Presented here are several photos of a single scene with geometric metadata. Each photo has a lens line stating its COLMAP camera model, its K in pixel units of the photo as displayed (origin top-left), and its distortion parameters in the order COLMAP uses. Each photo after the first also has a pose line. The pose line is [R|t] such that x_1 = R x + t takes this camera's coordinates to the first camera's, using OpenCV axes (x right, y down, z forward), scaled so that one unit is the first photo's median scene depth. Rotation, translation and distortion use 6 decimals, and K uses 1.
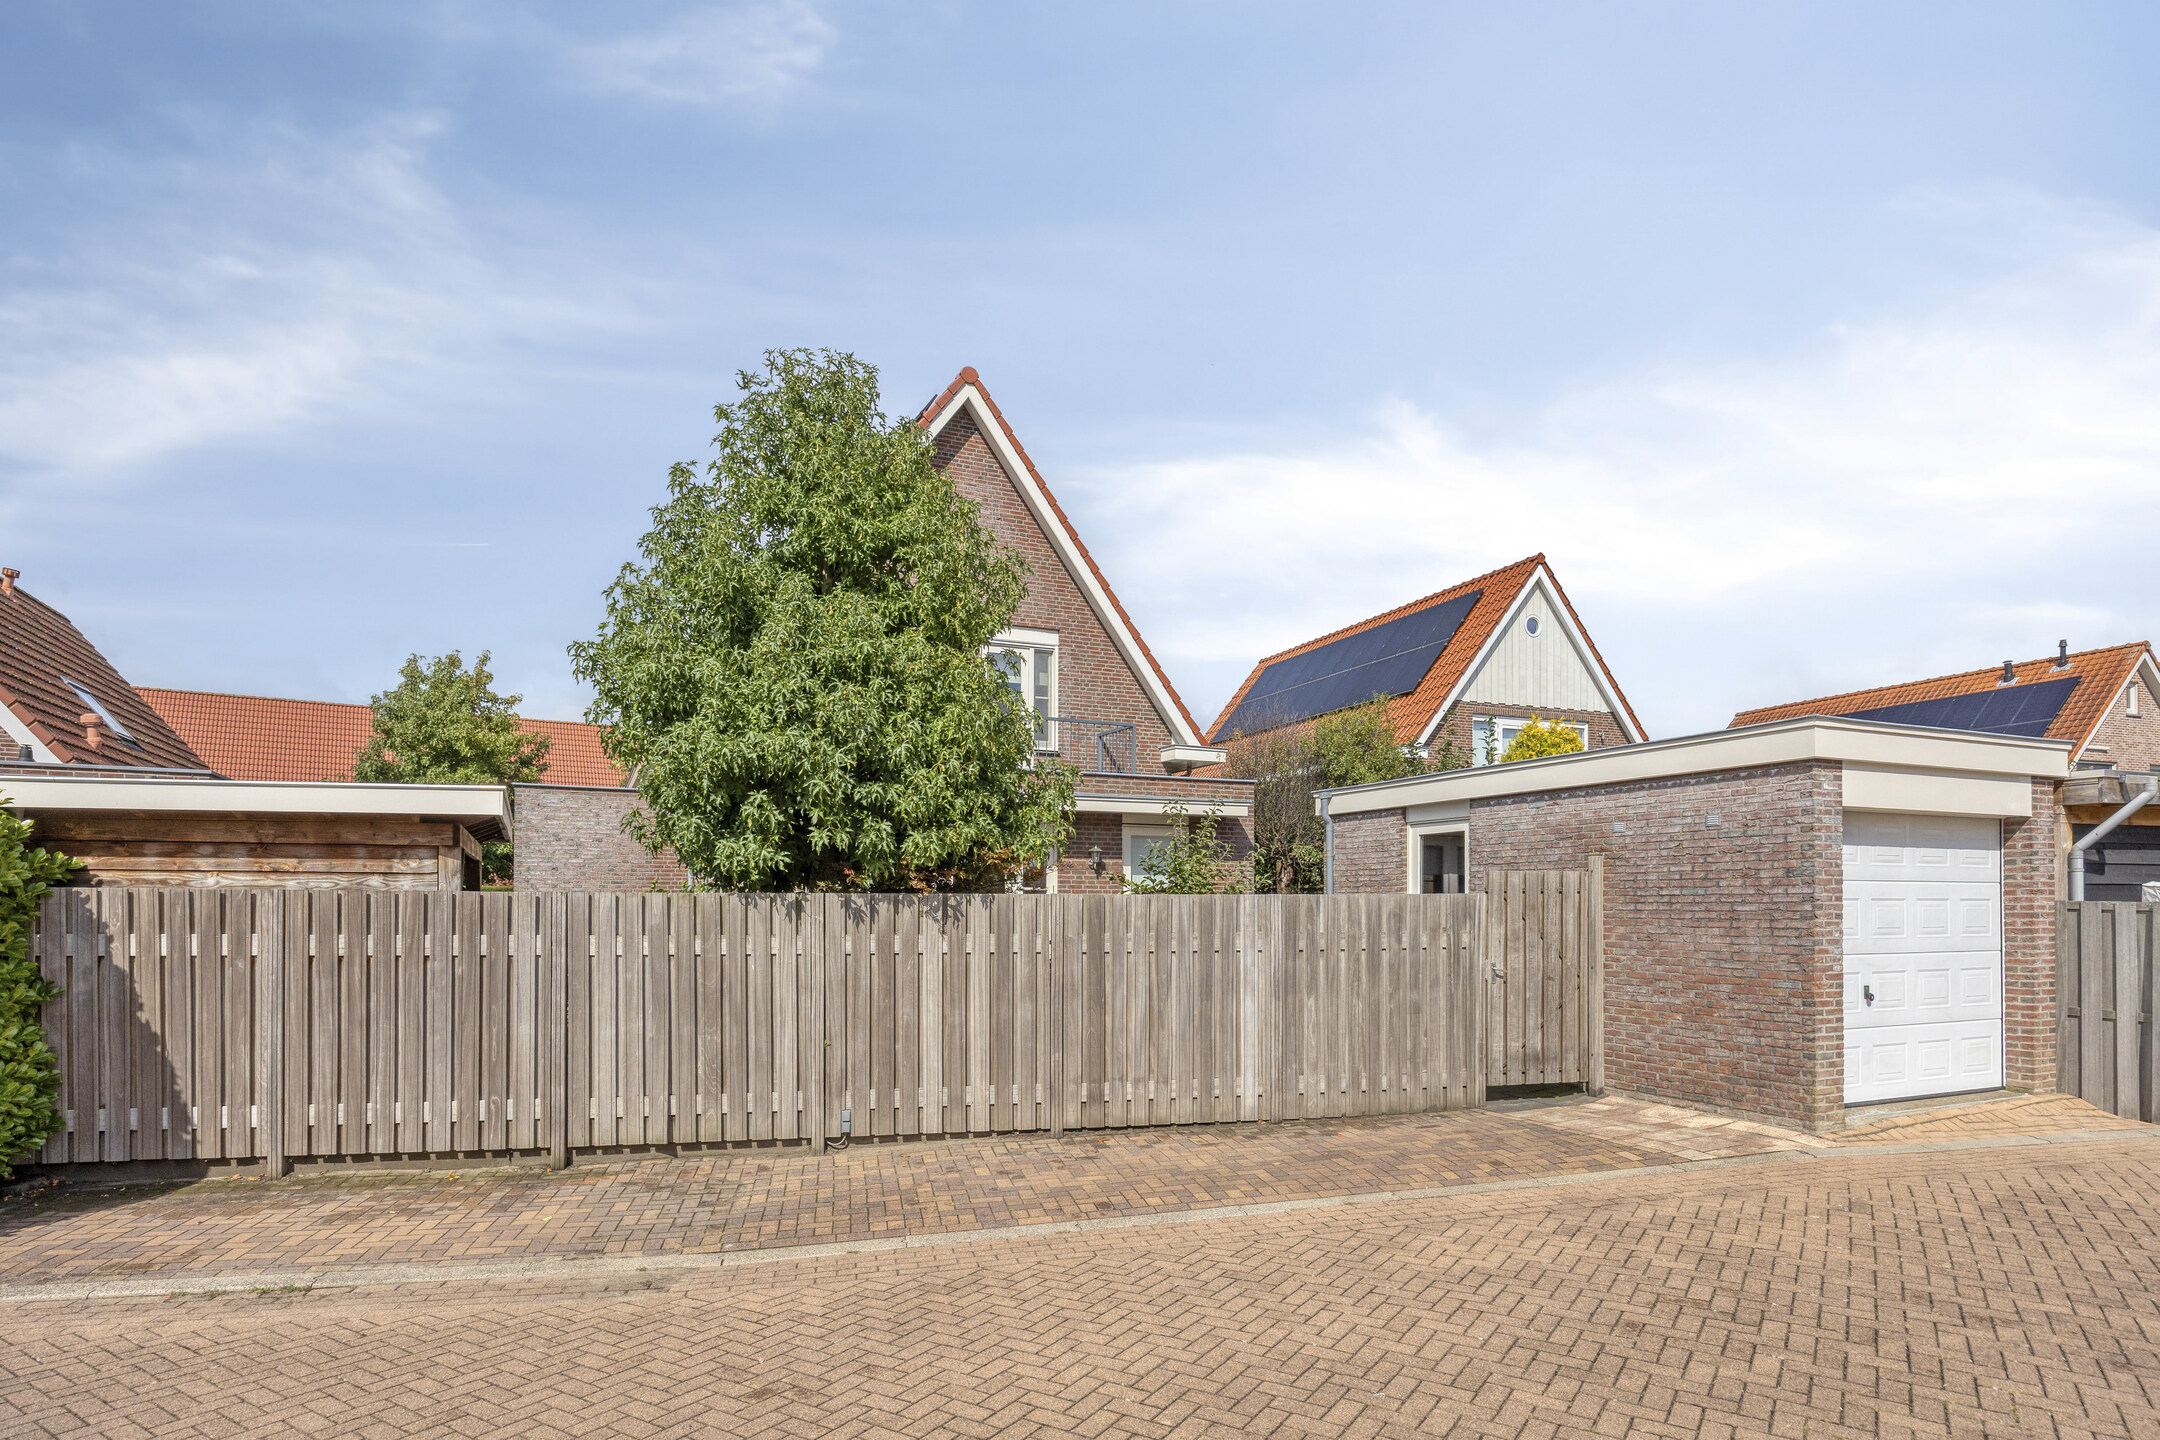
lens RADIAL K [[1181.1, 0, 1080.2], [0, 1181.1, 852.7], [0, 0, 1]] dist [-0.008719, -0.001282]
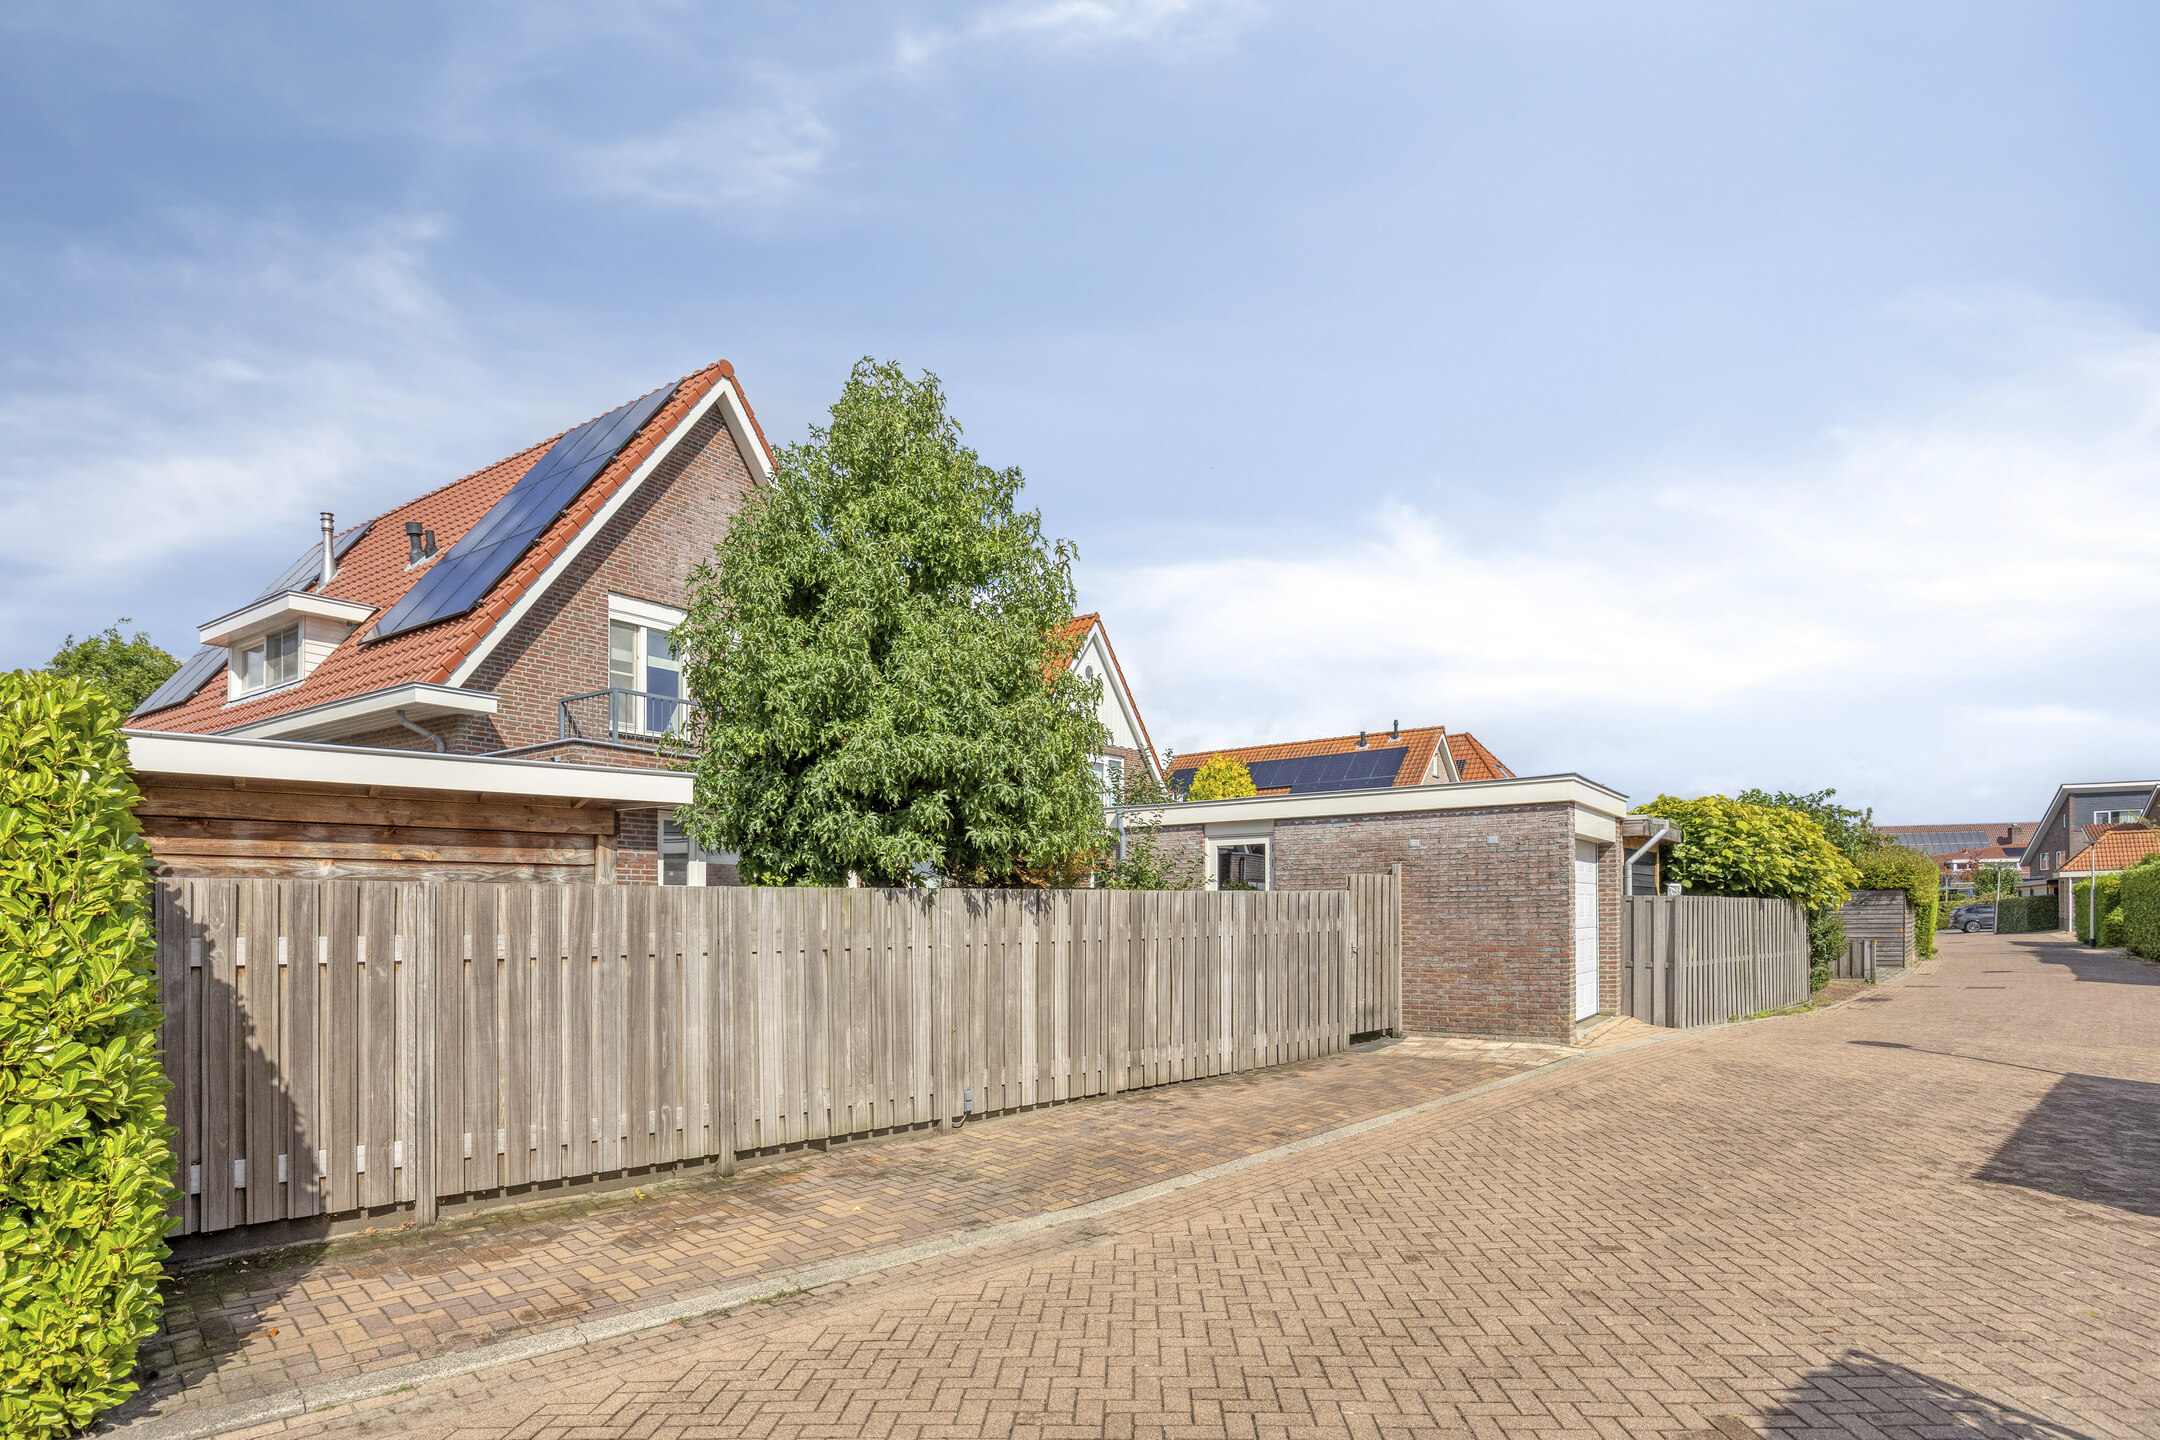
lens RADIAL K [[1138.8, 0, 1084.3], [0, 1138.8, 889.0], [0, 0, 1]] dist [-0.017929, -0.000424]
pose [[0.854489, 0.001185, 0.519467, -0.650116], [-0.011610, 0.999791, 0.016815, 0.016202], [-0.519339, -0.020399, 0.854325, 0.063062]]
